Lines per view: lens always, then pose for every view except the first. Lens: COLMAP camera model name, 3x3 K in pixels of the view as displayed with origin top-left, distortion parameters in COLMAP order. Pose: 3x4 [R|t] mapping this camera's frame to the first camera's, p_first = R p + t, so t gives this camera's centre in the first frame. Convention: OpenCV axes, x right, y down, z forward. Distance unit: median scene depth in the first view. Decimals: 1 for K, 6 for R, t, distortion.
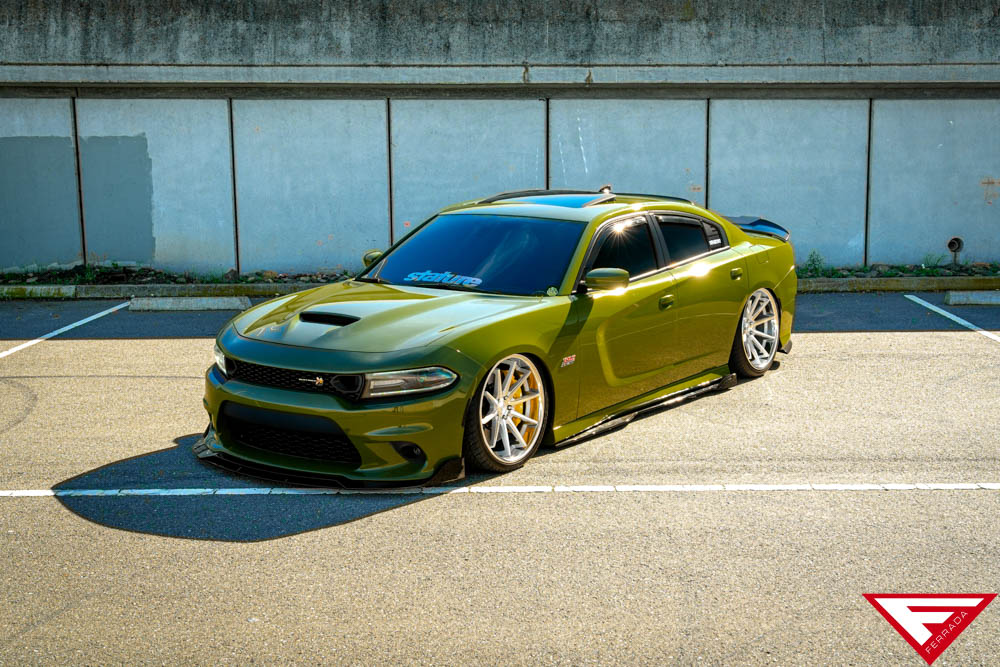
lens RADIAL K [[1316.8, 0, 503.3], [0, 1316.8, 334.3], [0, 0, 1]] dist [0.057258, 0.000000]
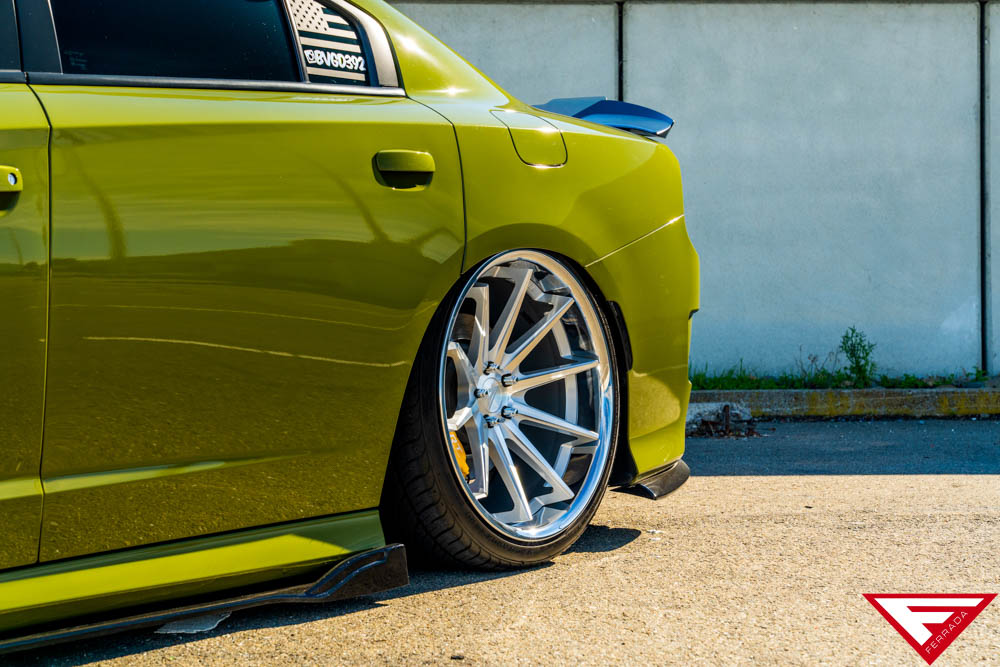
lens RADIAL K [[1962.9, 0, 469.4], [0, 1962.9, 311.1], [0, 0, 1]] dist [0.113599, 0.000000]
pose [[0.999926, 0.004862, -0.011122, 0.120975], [-0.006413, 0.989556, -0.144006, 0.025152], [0.010306, 0.144067, 0.989514, 0.378756]]
